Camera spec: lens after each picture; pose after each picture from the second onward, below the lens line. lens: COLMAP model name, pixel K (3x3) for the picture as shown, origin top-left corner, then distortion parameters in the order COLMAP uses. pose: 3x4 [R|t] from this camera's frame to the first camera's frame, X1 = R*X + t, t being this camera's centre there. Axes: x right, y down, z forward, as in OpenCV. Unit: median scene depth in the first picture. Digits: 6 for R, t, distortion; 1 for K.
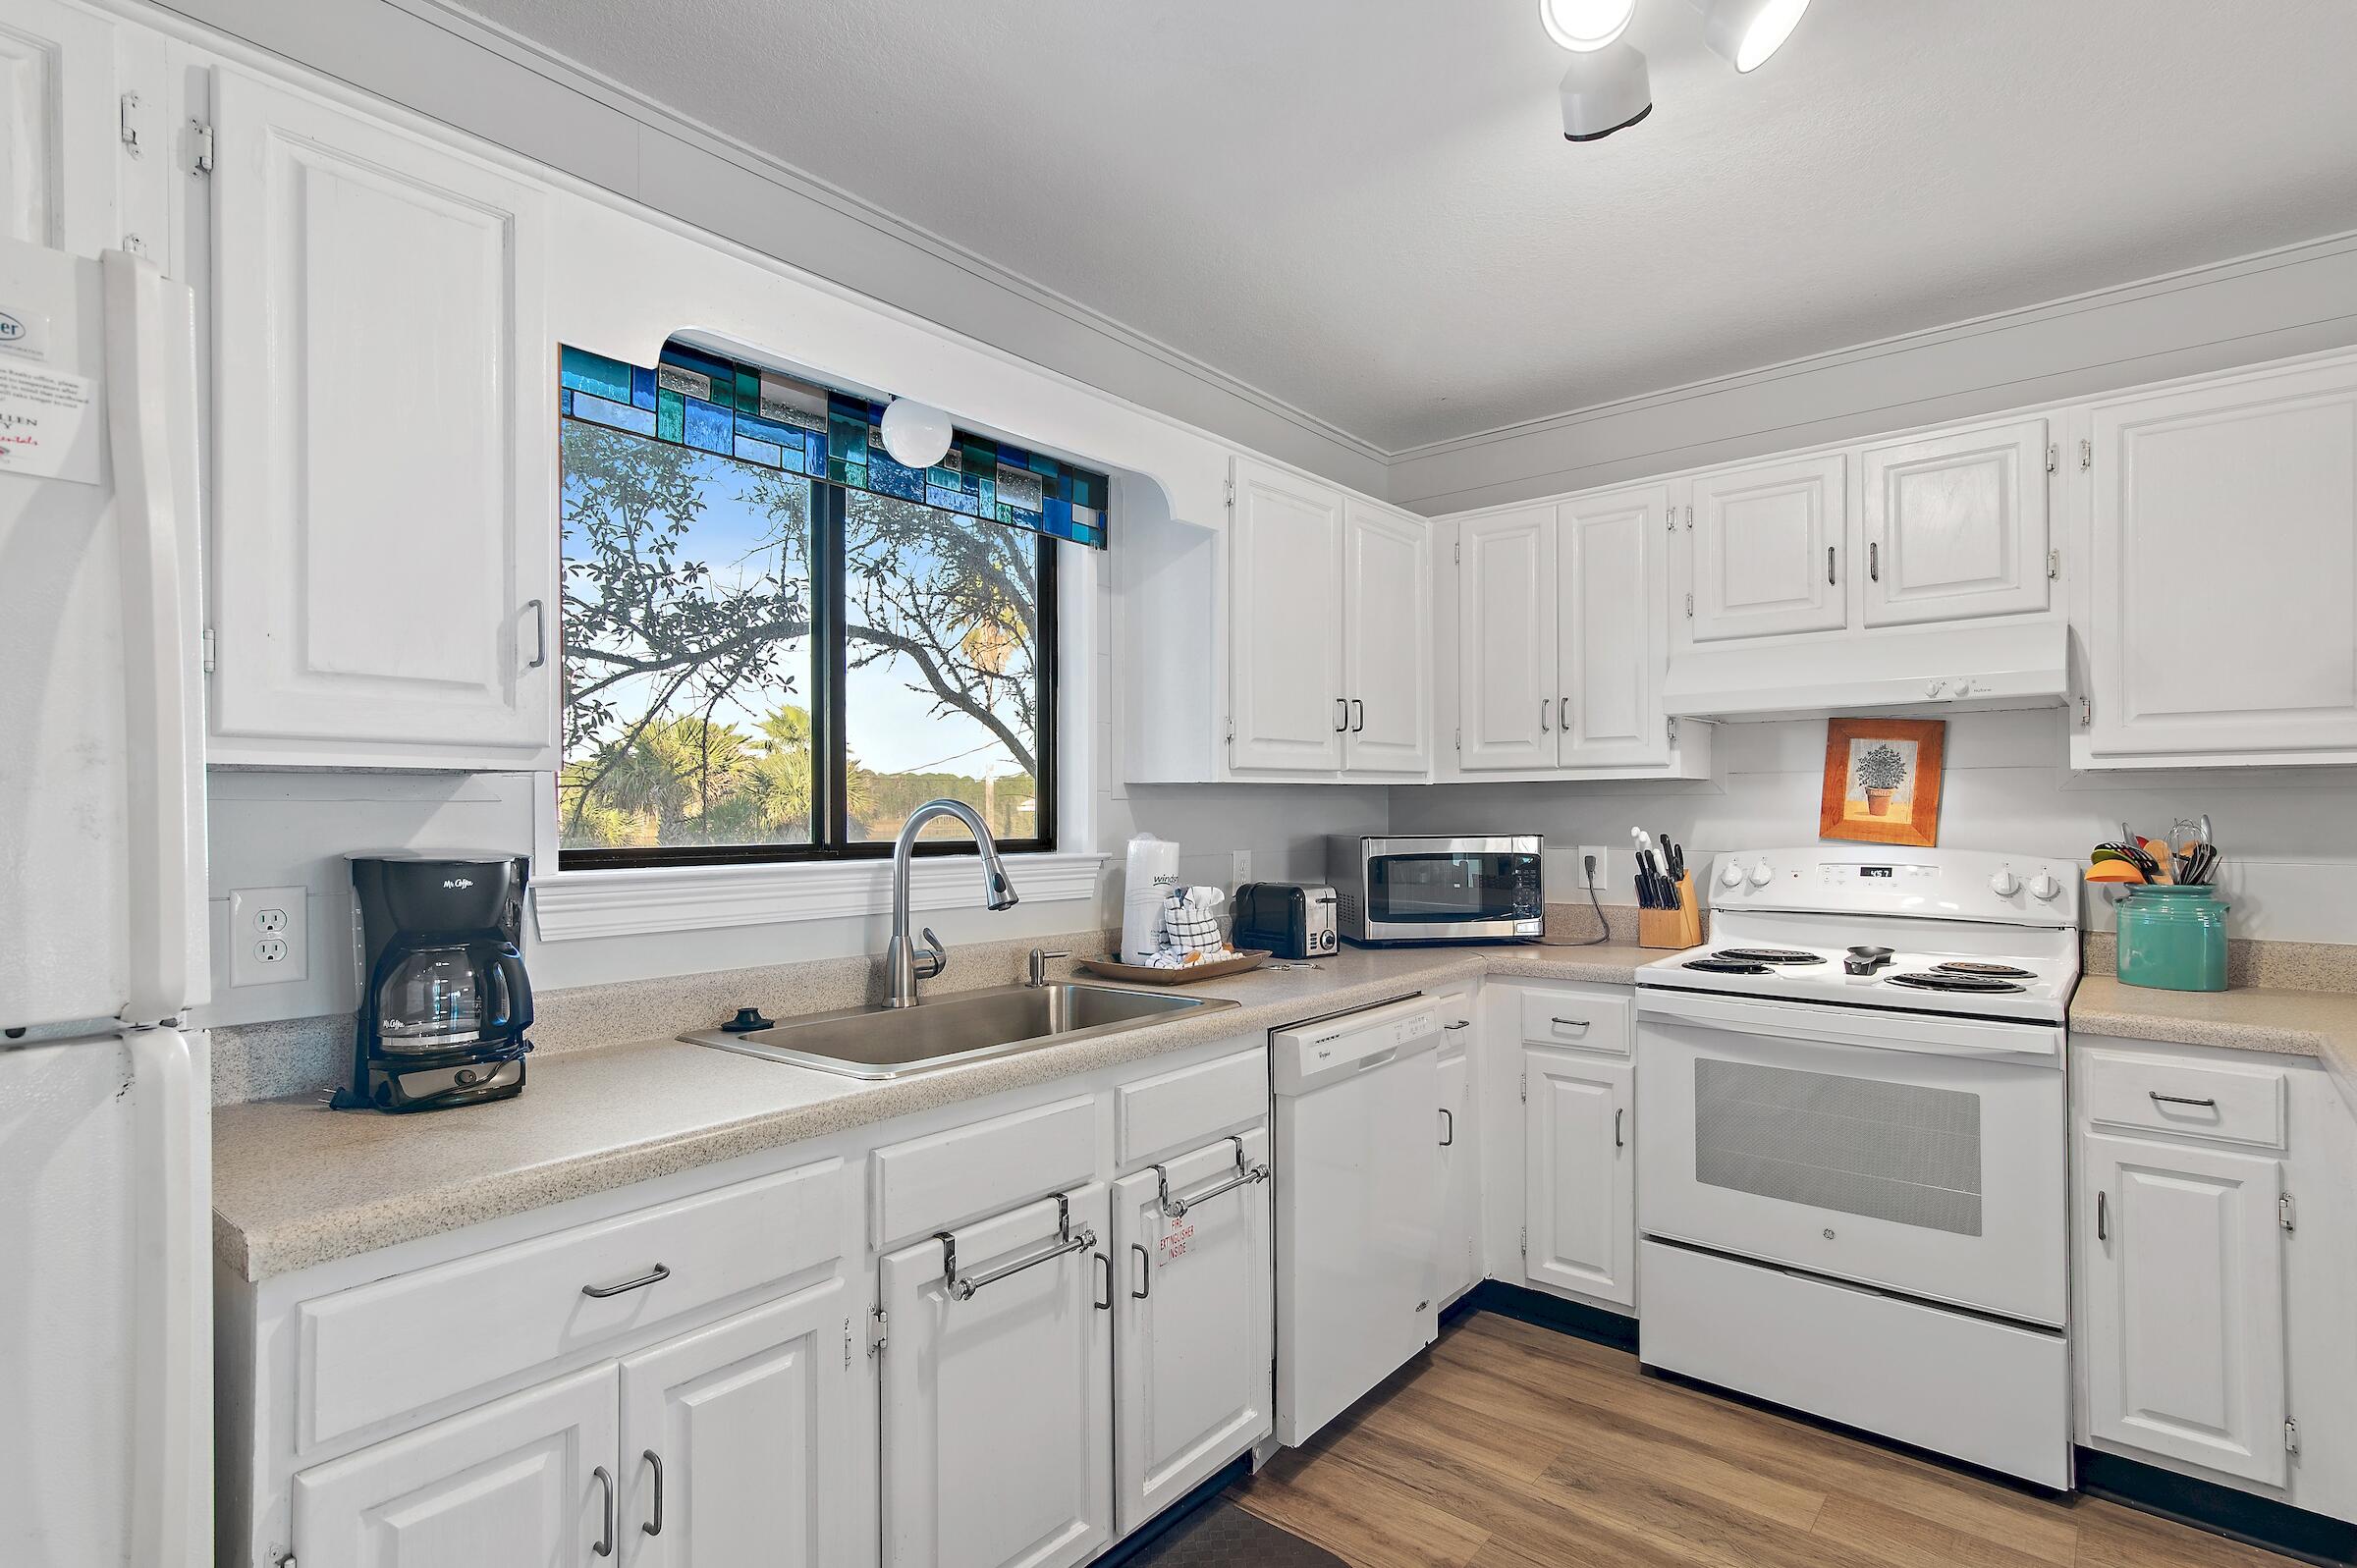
lens RADIAL K [[1154.5, 0, 1178.5], [0, 1154.5, 784.0], [0, 0, 1]] dist [0.004244, 0.000079]
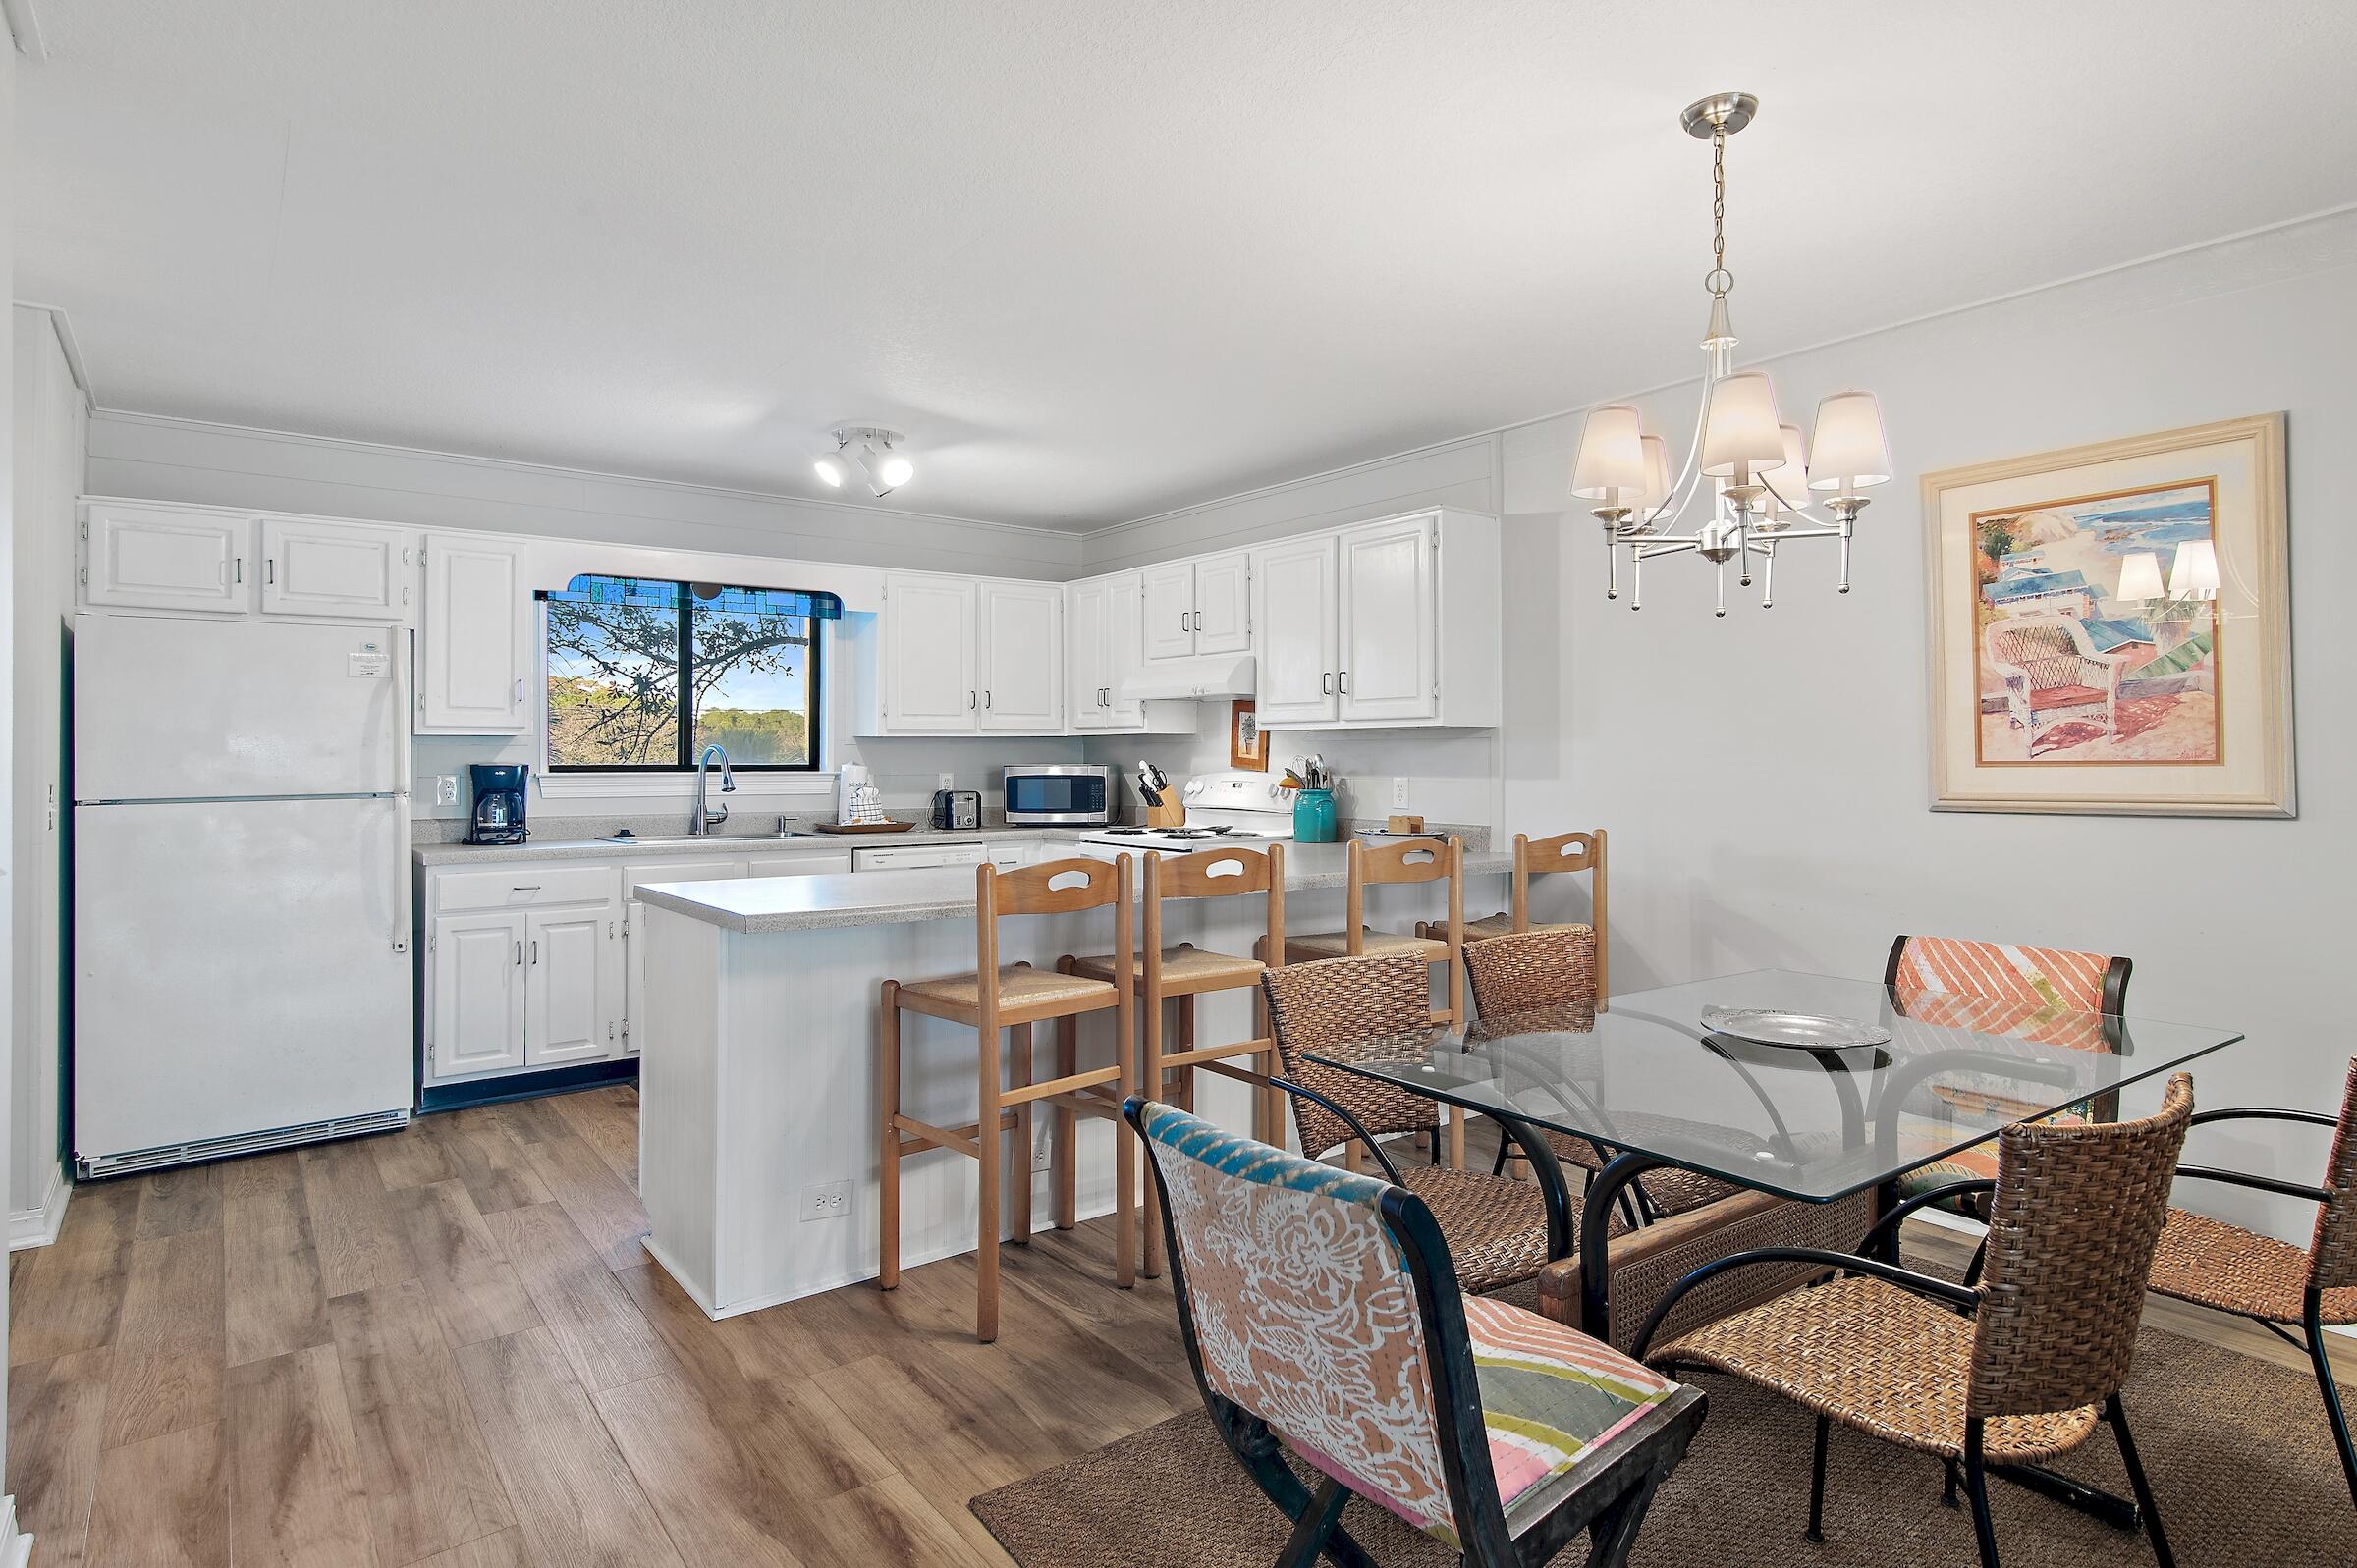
lens RADIAL K [[1198.2, 0, 1178.7], [0, 1198.2, 710.7], [0, 0, 1]] dist [-0.003998, -0.000506]
pose [[0.979064, -0.003705, -0.203519, 1.065007], [0.001122, 0.999917, -0.012805, -0.020787], [0.203549, 0.012309, 0.978987, -1.035240]]
